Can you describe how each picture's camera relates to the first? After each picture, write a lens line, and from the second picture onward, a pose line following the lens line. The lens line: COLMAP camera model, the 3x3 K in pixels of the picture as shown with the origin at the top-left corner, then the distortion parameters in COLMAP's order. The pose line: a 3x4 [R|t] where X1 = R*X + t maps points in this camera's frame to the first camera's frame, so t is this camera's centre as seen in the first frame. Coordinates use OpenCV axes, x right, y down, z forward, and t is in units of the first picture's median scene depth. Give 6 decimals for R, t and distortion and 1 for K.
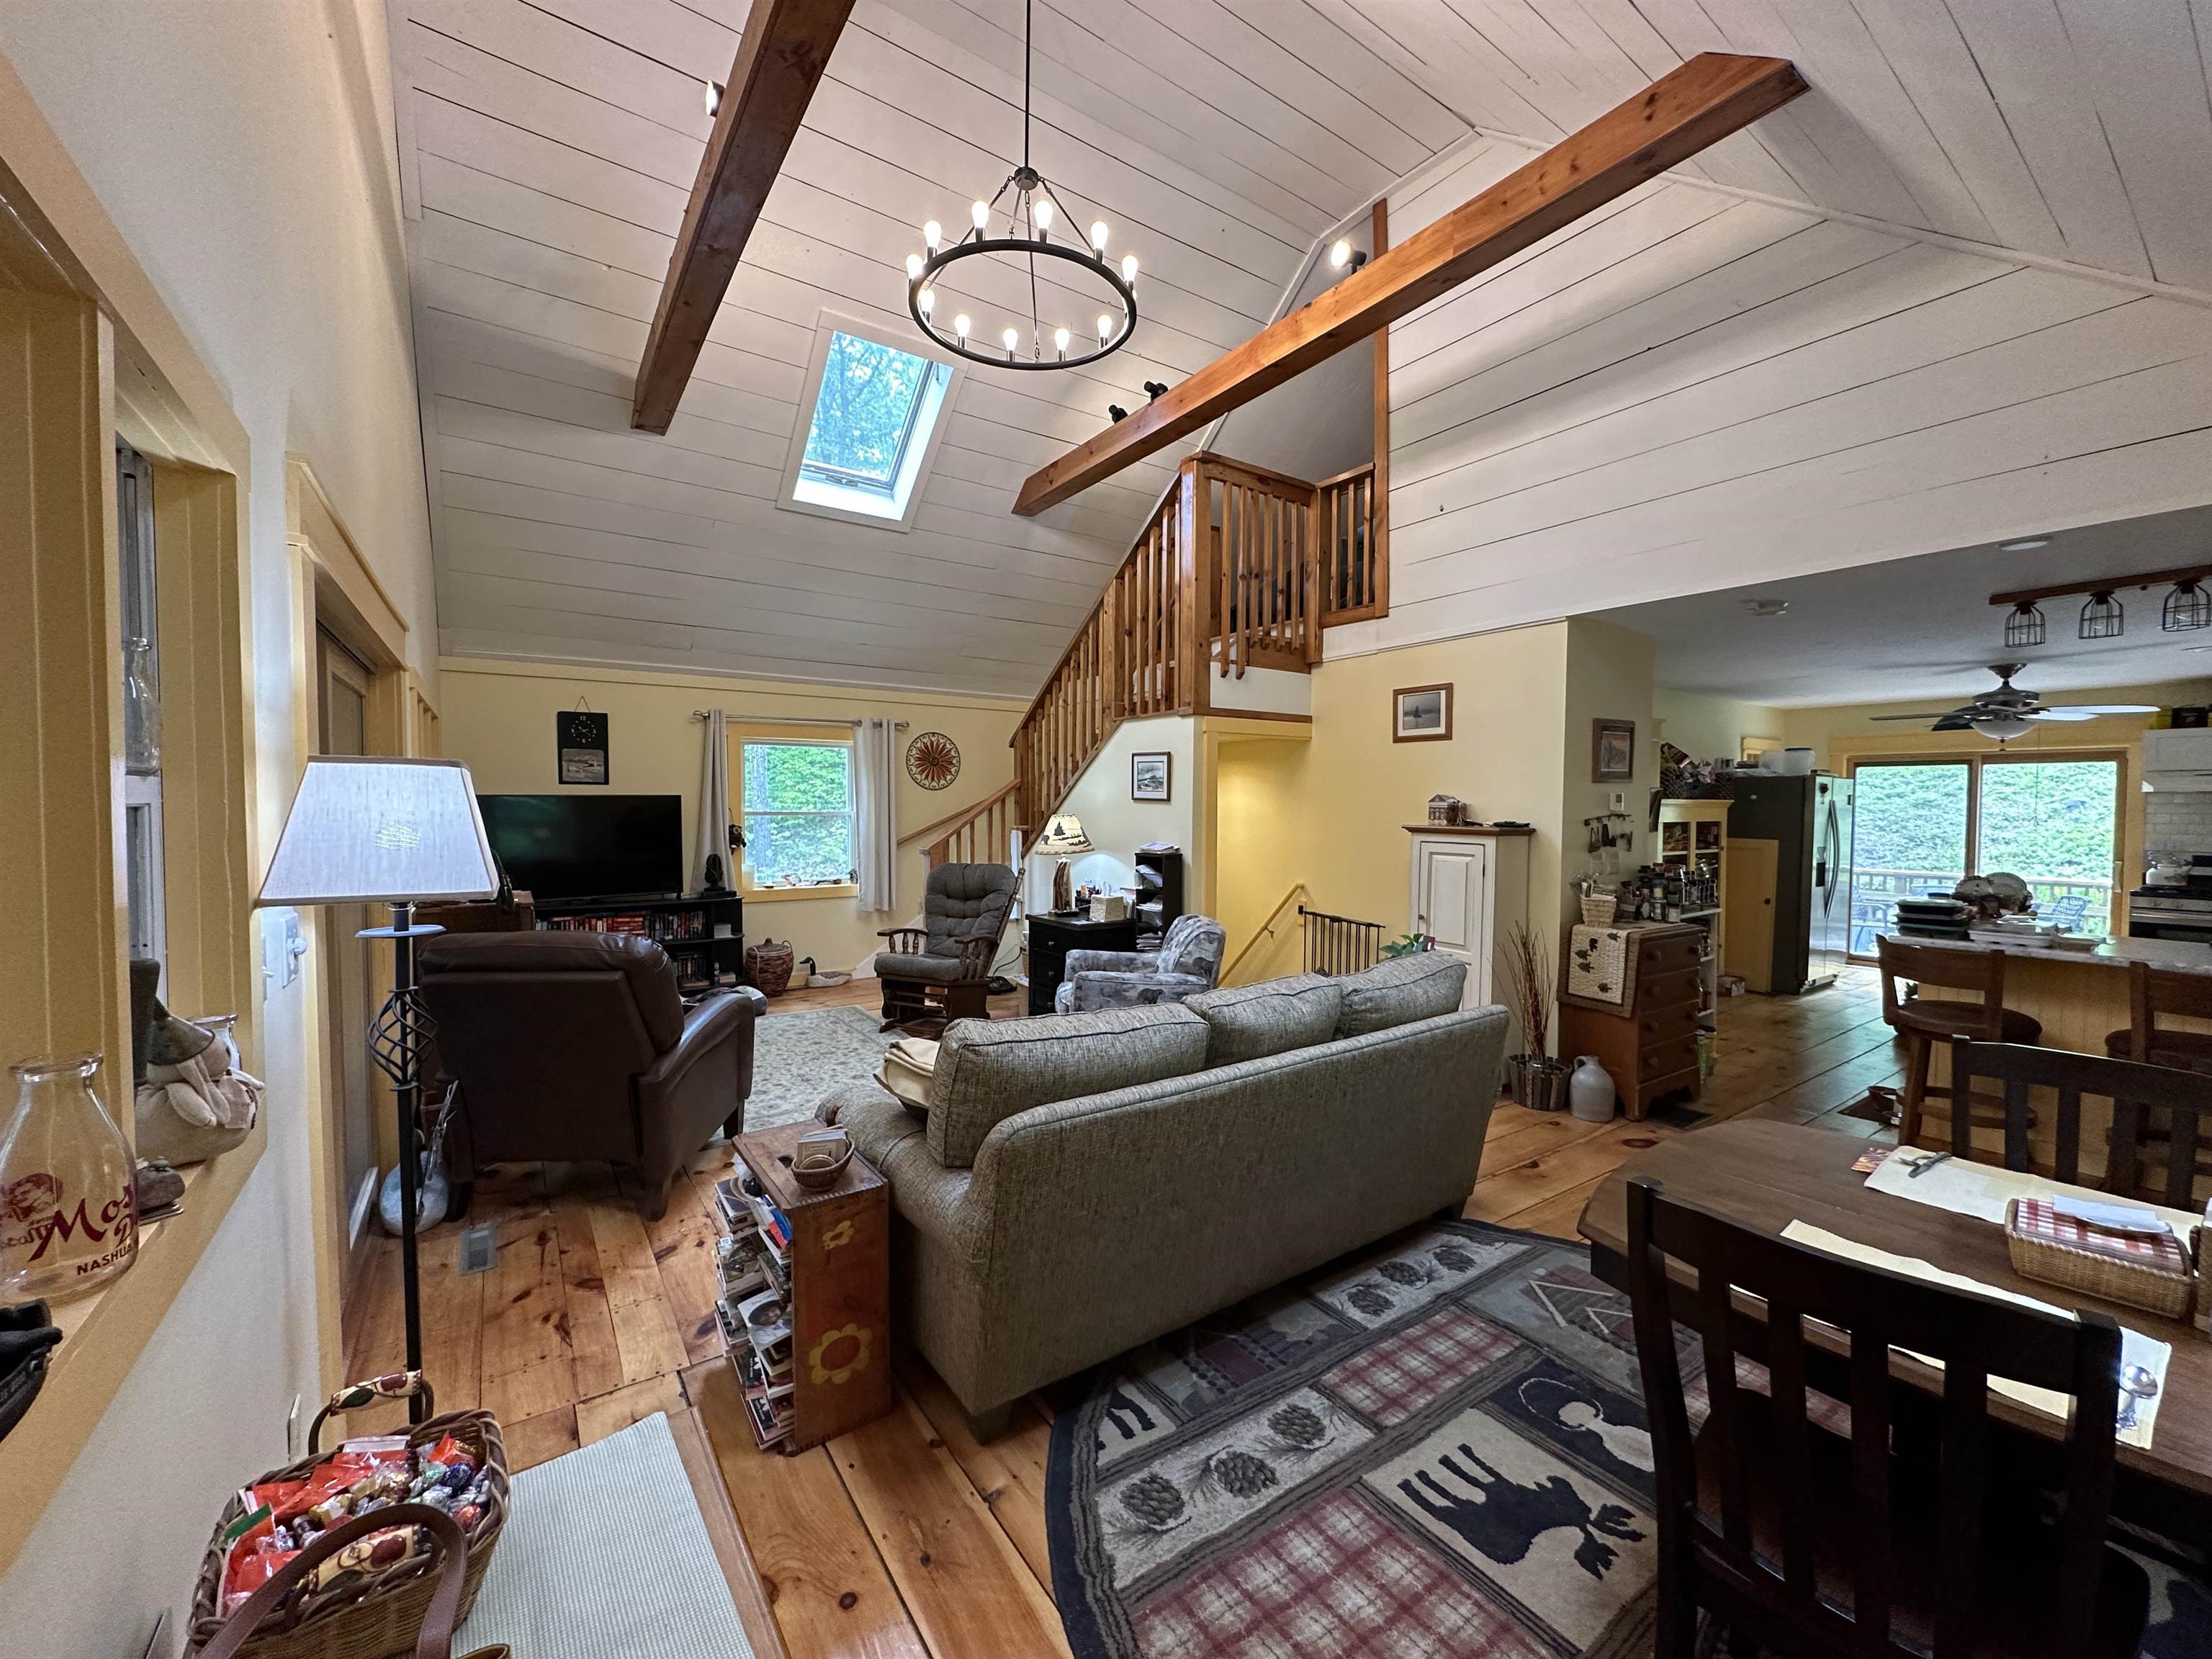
lens RADIAL K [[878.7, 0, 1107.5], [0, 878.7, 826.6], [0, 0, 1]] dist [-0.003656, 0.000848]
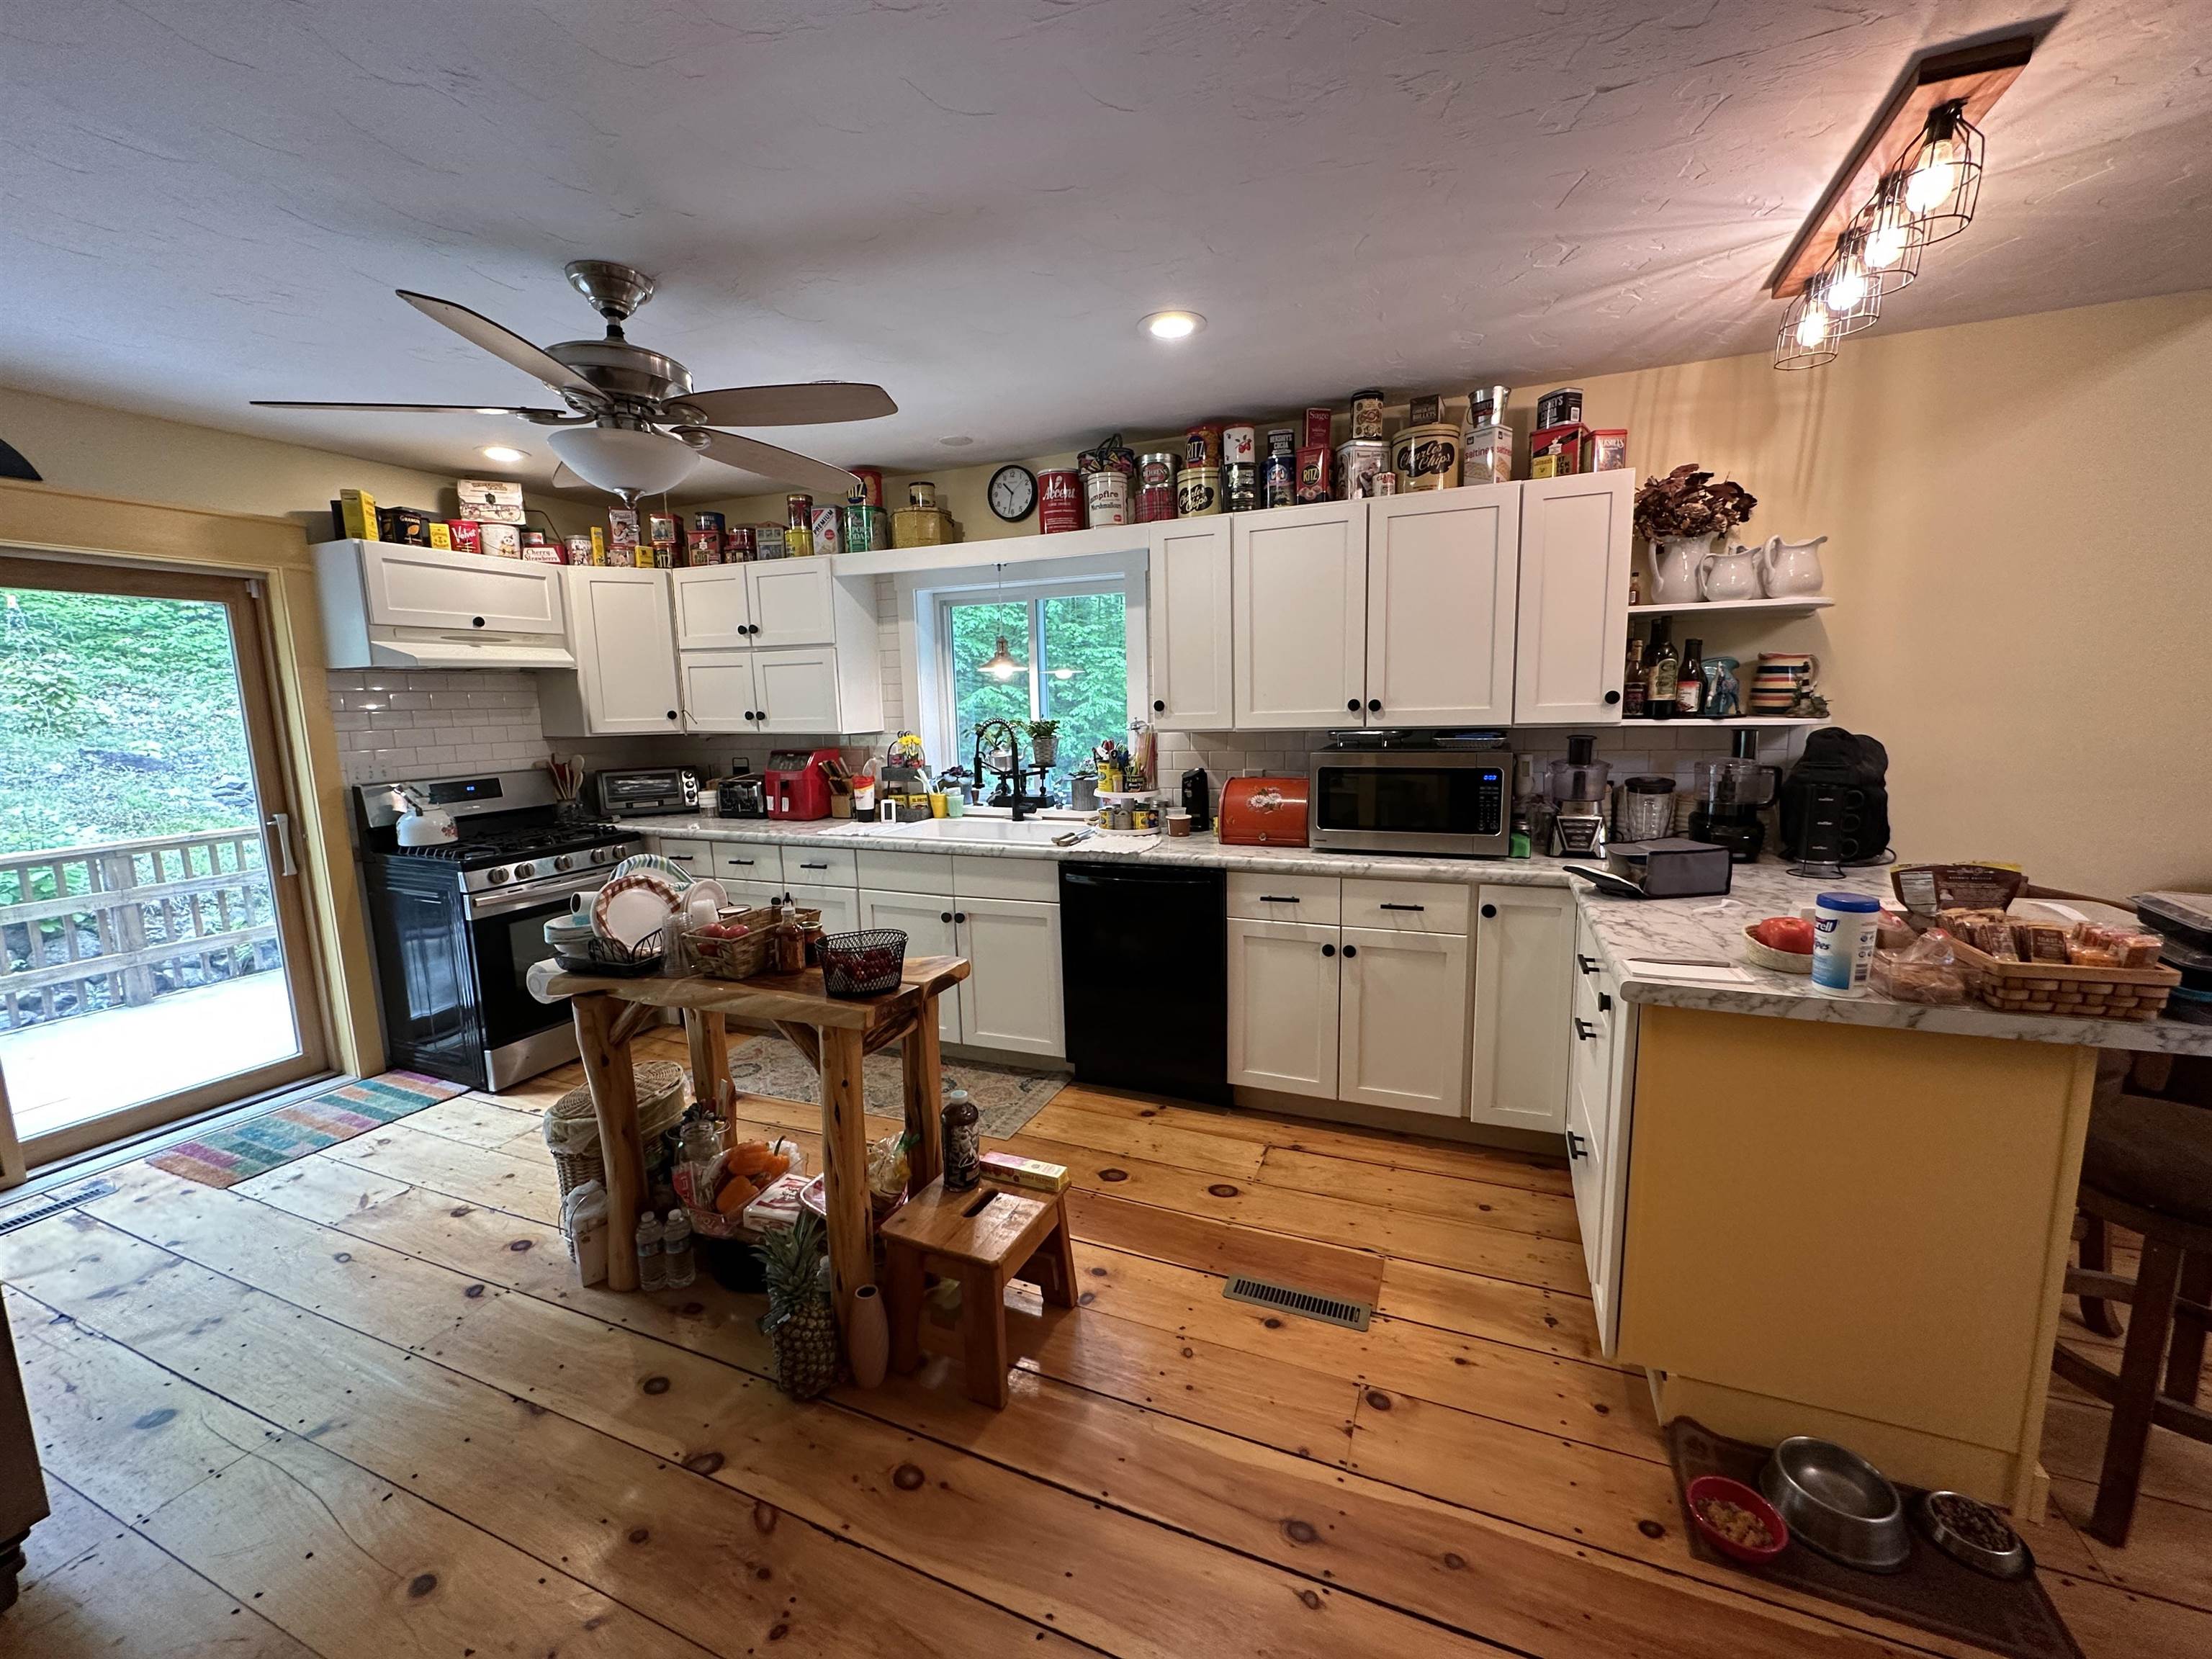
lens RADIAL K [[878.7, 0, 1106.5], [0, 878.7, 825.1], [0, 0, 1]] dist [-0.003656, 0.000848]
pose [[-0.538195, -0.115676, 0.834845, 0.659467], [0.042231, 0.985591, 0.163789, -0.018156], [-0.841762, 0.123406, -0.525555, 1.145693]]
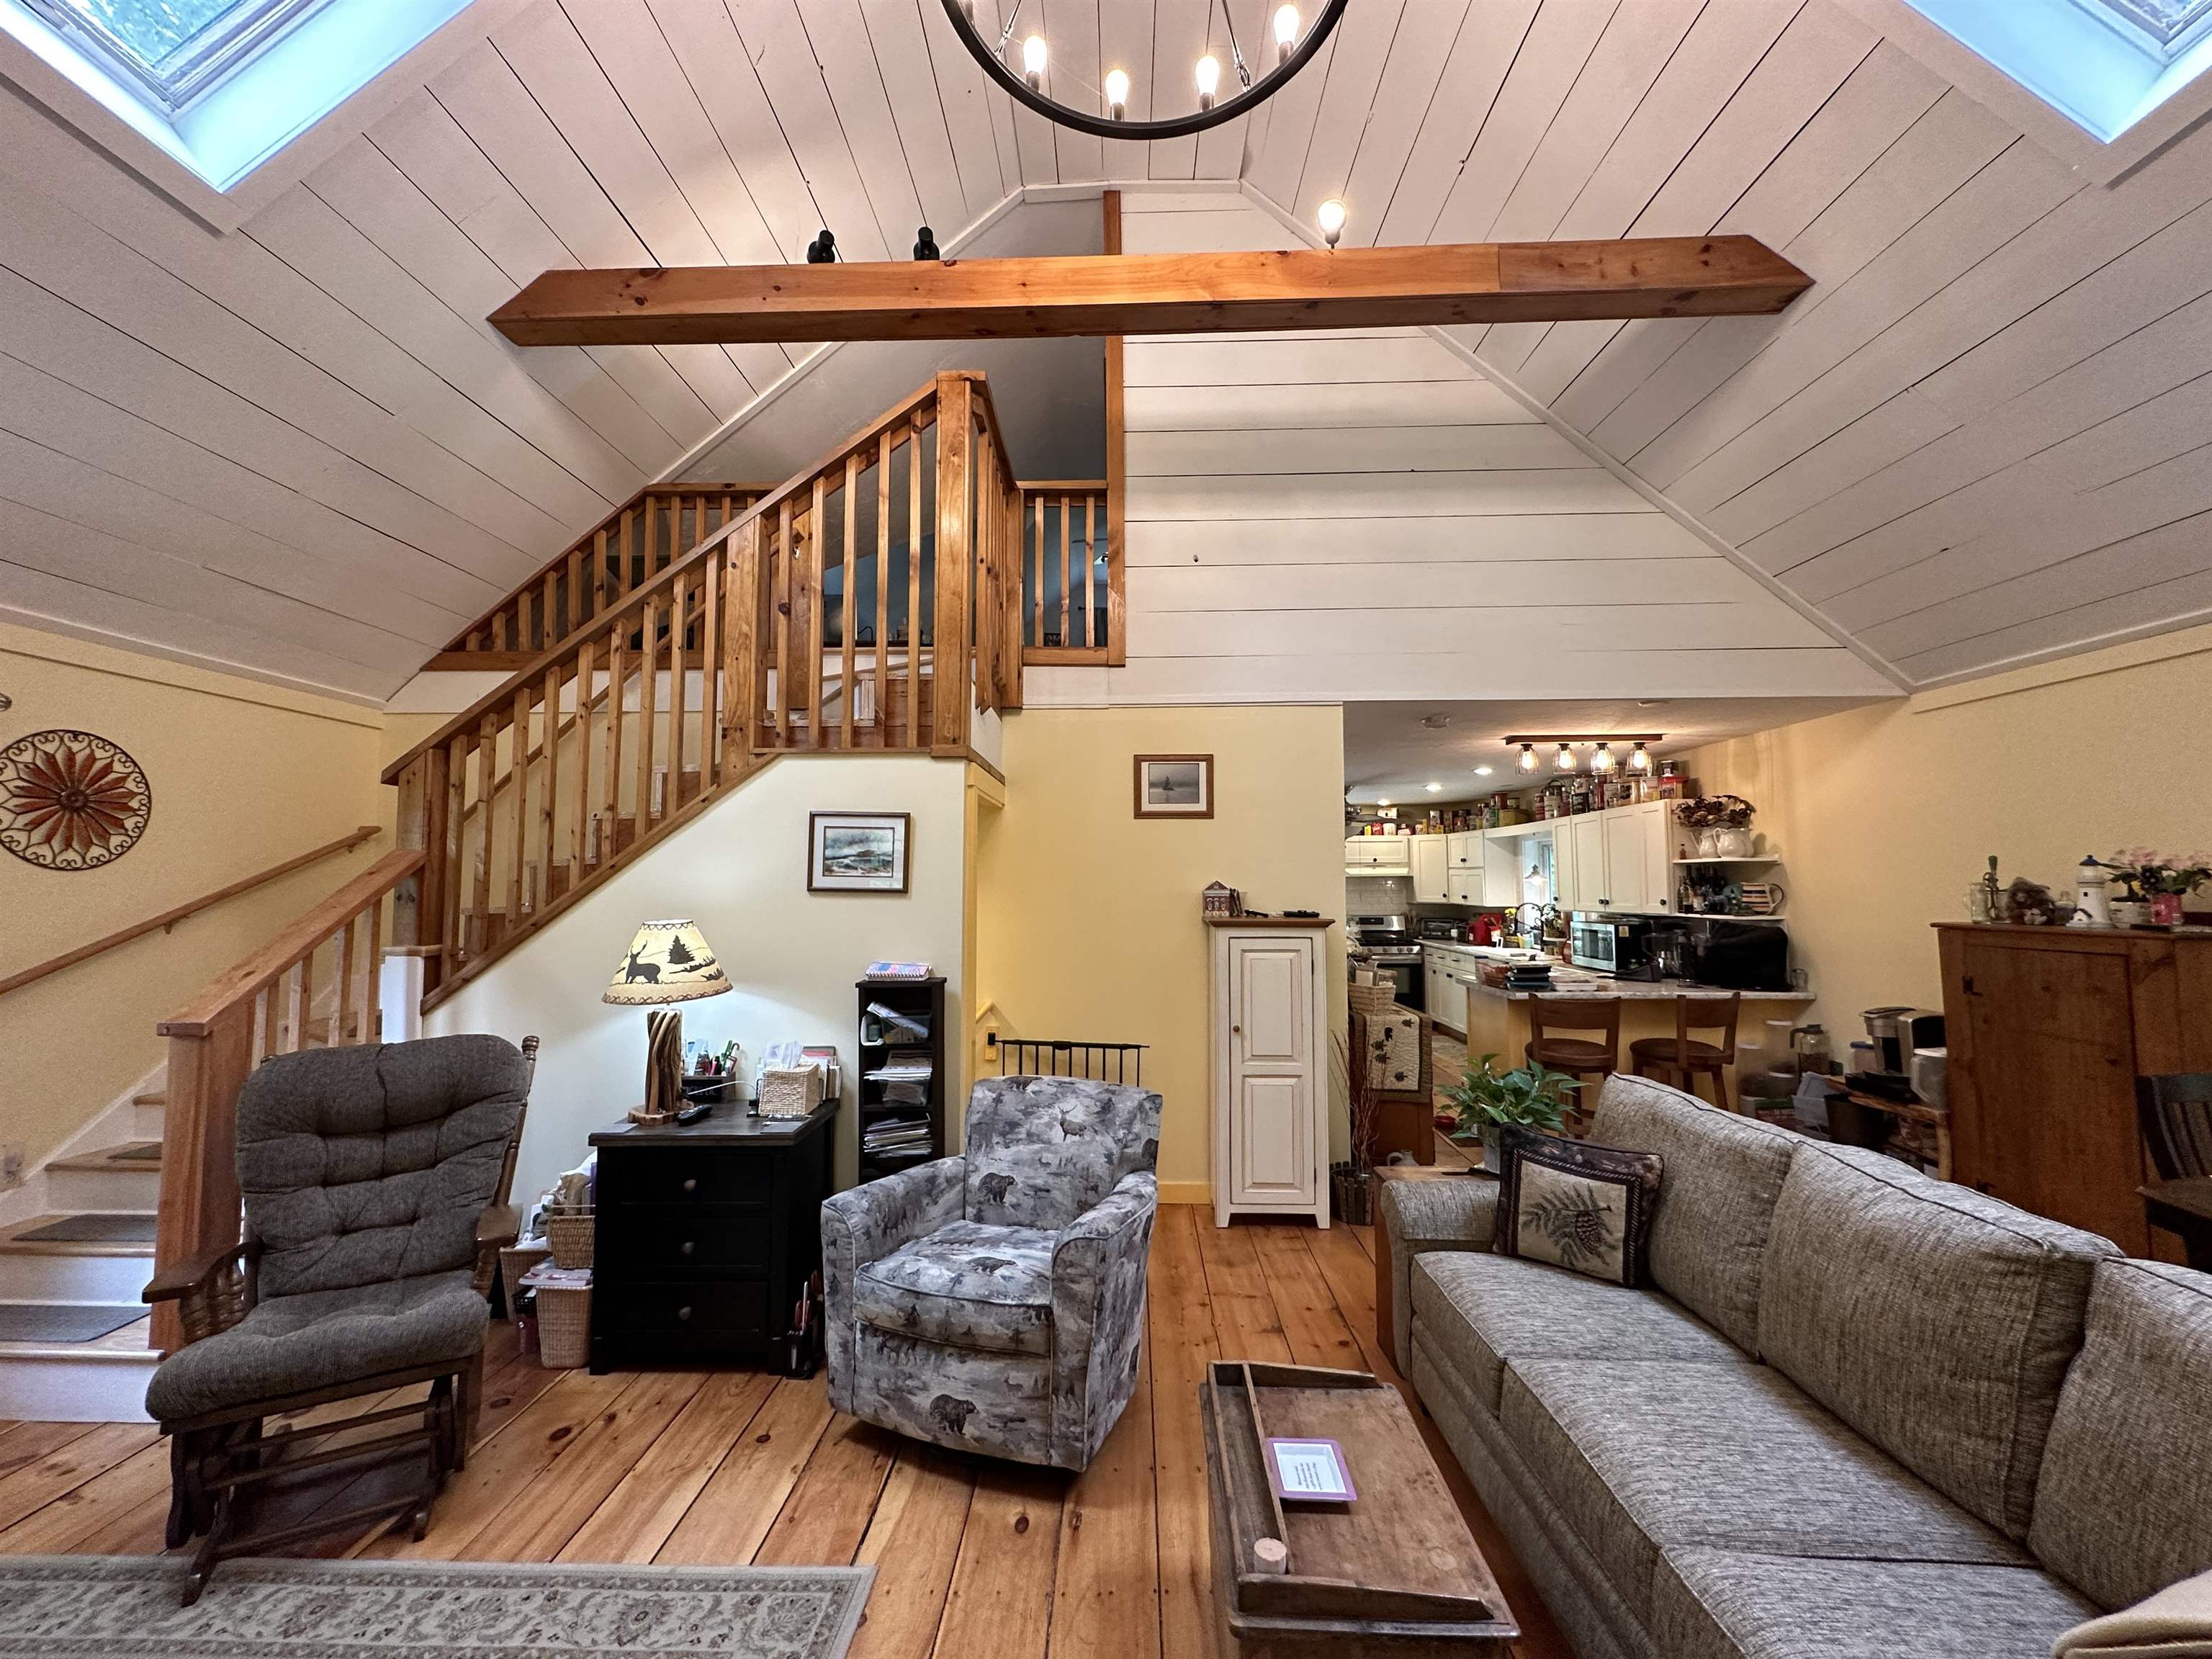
lens RADIAL K [[878.7, 0, 1105.1], [0, 878.7, 828.1], [0, 0, 1]] dist [-0.003656, 0.000848]
pose [[0.587725, 0.044634, 0.807829, -0.359589], [0.028235, 0.996737, -0.075614, -0.024833], [-0.808568, 0.067249, 0.584547, 0.542688]]
